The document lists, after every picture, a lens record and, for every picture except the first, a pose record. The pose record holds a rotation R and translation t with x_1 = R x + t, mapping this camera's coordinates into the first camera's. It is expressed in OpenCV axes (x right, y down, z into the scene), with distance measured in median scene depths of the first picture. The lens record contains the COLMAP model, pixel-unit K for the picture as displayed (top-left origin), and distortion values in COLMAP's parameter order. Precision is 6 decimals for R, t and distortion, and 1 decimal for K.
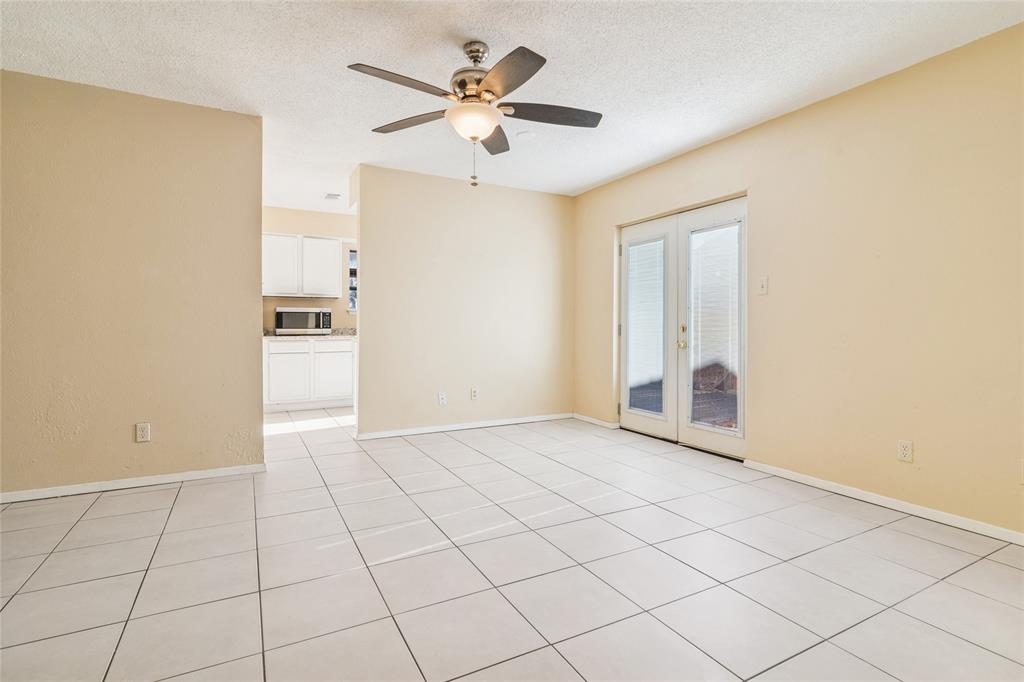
lens RADIAL K [[498.2, 0, 509.4], [0, 498.2, 337.1], [0, 0, 1]] dist [0.007113, 0.001644]
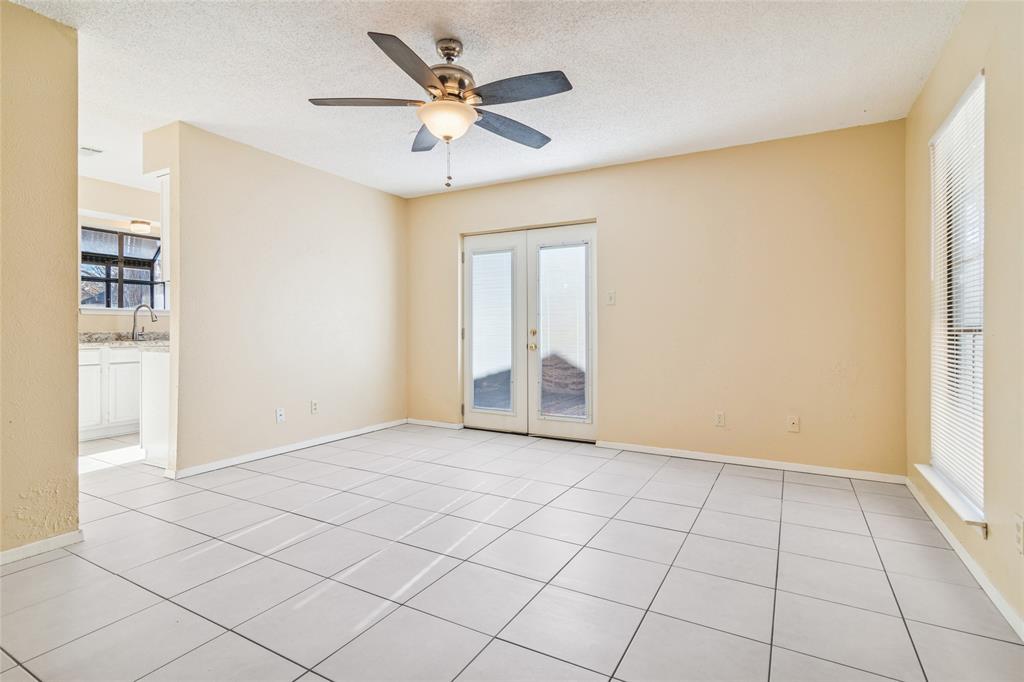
lens RADIAL K [[498.2, 0, 508.5], [0, 498.2, 333.8], [0, 0, 1]] dist [0.007113, 0.001644]
pose [[0.848101, -0.006026, 0.529801, -0.289579], [0.011840, 0.999901, -0.007582, -0.005638], [-0.529703, 0.012703, 0.848088, 0.073386]]
